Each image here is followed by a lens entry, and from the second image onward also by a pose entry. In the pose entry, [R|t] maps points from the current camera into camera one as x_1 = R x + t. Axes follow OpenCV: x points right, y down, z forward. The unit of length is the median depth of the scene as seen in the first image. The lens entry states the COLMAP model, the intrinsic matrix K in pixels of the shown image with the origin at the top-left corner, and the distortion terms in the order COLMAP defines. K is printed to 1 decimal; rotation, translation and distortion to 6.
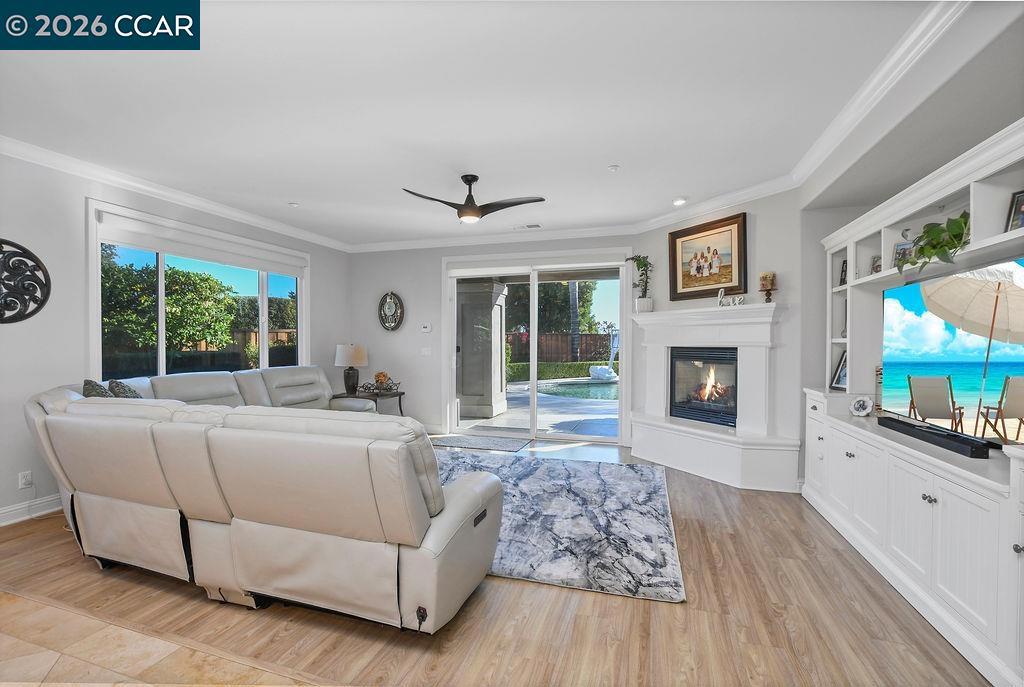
lens RADIAL K [[458.6, 0, 505.0], [0, 458.6, 349.3], [0, 0, 1]] dist [-0.025755, -0.000600]
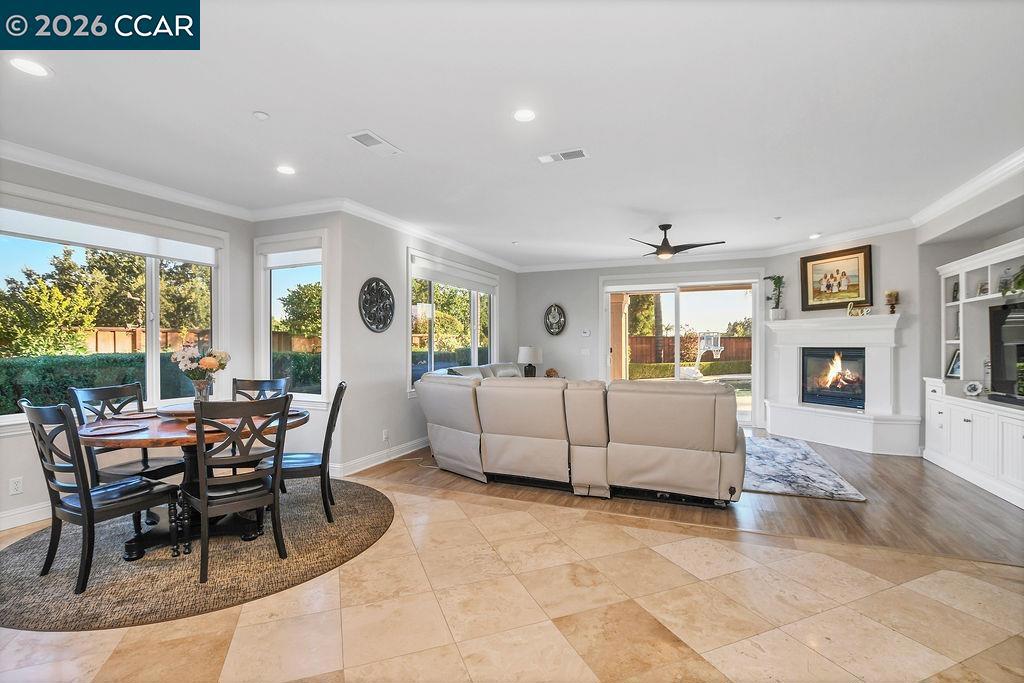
lens RADIAL K [[458.4, 0, 514.1], [0, 458.4, 344.8], [0, 0, 1]] dist [-0.026390, 0.002786]
pose [[0.995275, -0.003581, -0.097028, -0.373489], [0.002057, 0.999873, -0.015809, 0.007050], [0.097072, 0.015535, 0.995156, -0.395311]]
